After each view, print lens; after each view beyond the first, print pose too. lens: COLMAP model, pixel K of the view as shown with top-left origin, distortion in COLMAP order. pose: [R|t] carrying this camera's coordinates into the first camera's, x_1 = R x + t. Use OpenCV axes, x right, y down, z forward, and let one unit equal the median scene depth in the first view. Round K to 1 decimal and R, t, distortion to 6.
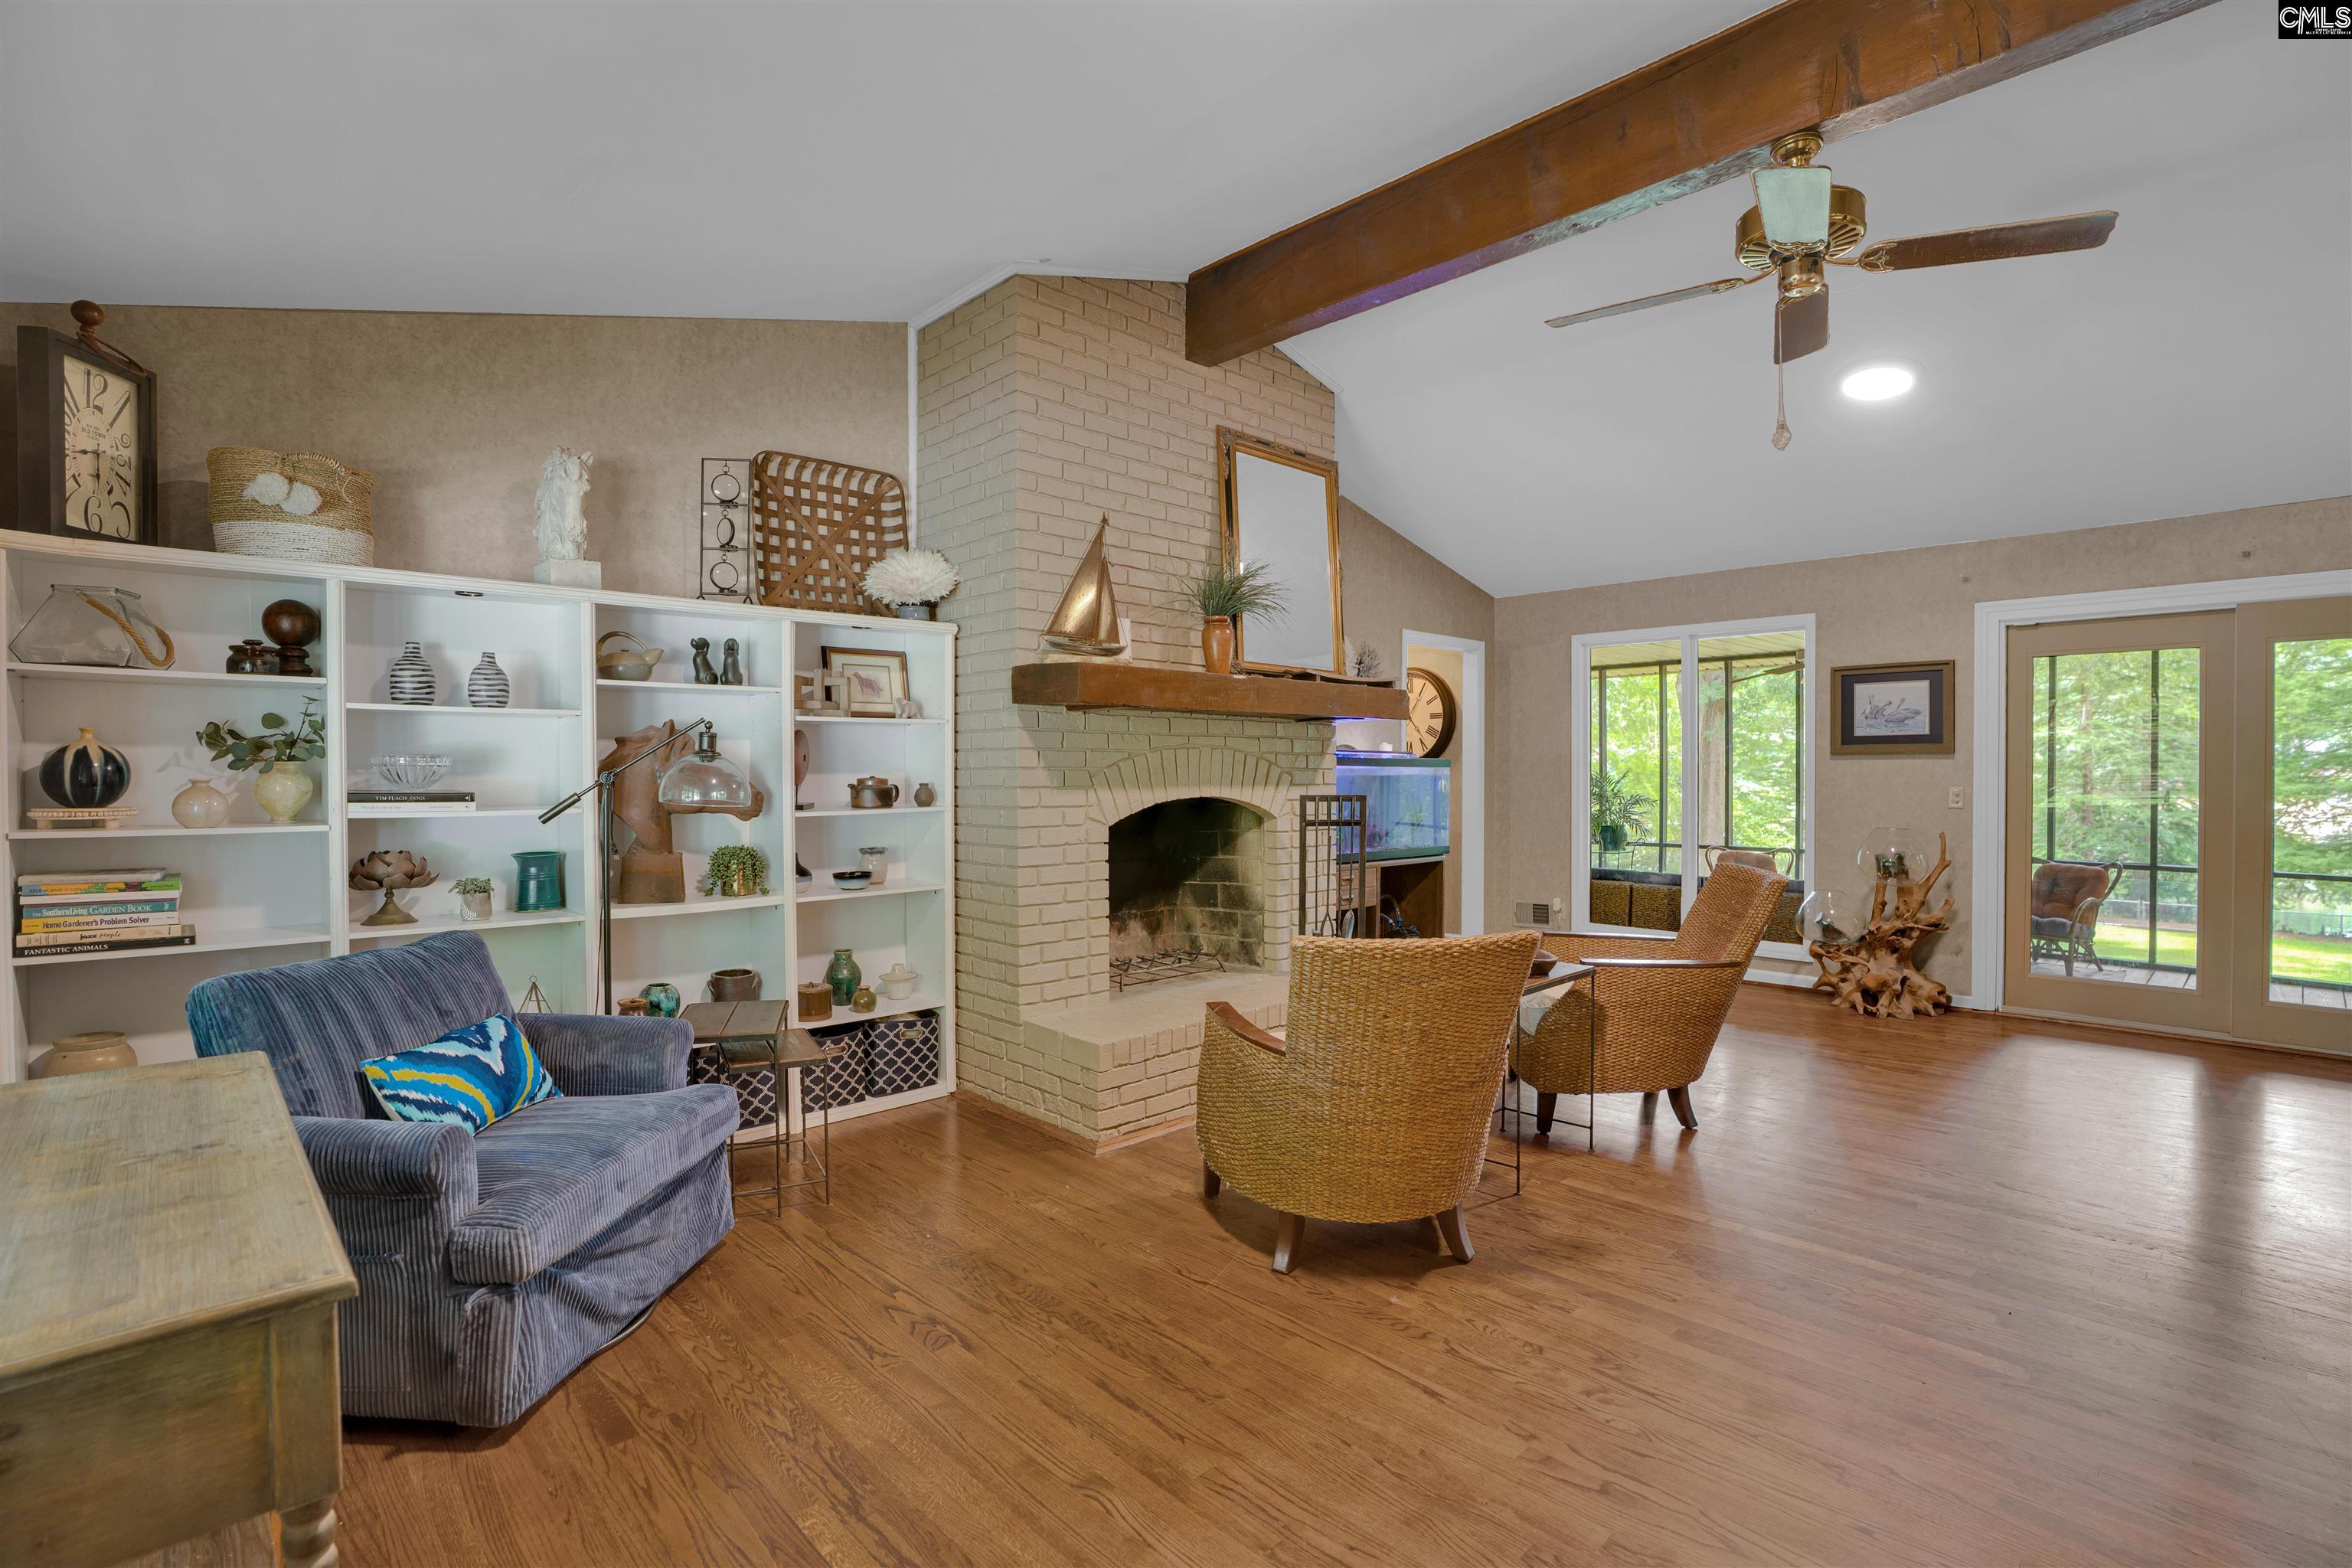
lens RADIAL K [[1140.2, 0, 1168.8], [0, 1140.2, 786.5], [0, 0, 1]] dist [-0.017161, 0.001150]
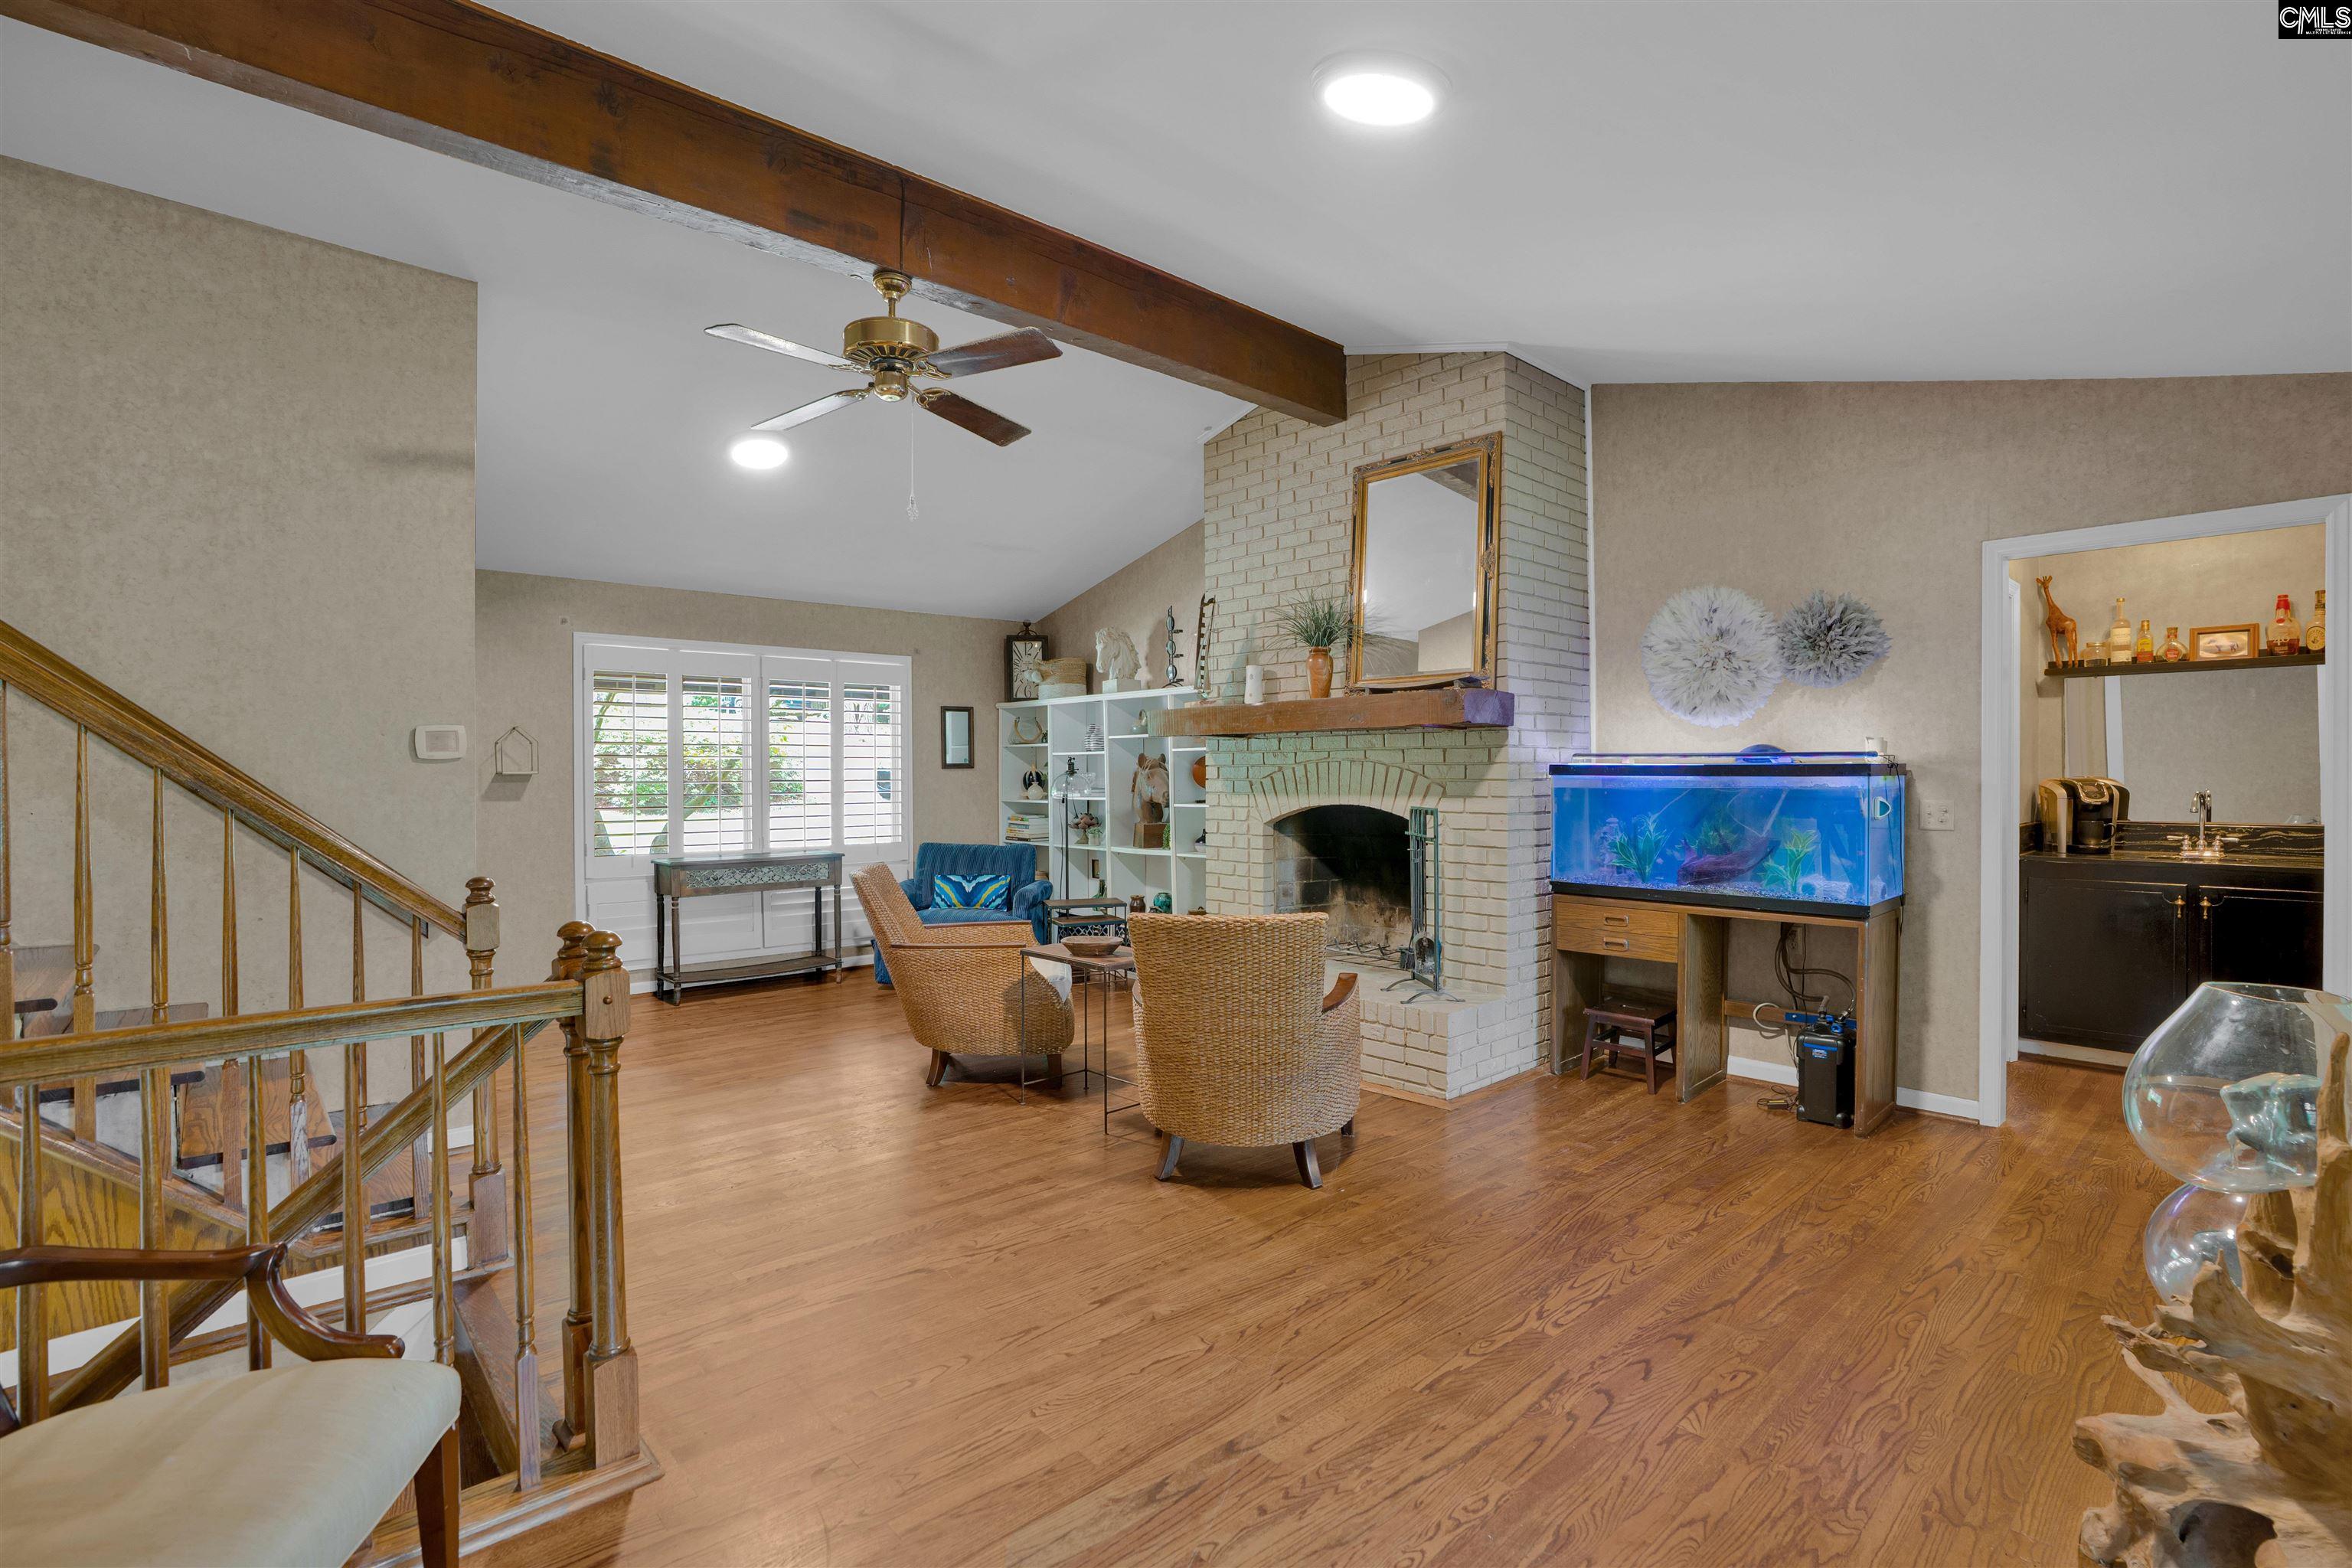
lens RADIAL K [[1140.2, 0, 1168.8], [0, 1140.2, 786.5], [0, 0, 1]] dist [-0.017161, 0.001150]
pose [[-0.064951, 0.012805, -0.997806, 1.201034], [-0.013398, 0.999816, 0.013703, -0.022642], [0.997799, 0.014258, -0.064767, 0.932948]]
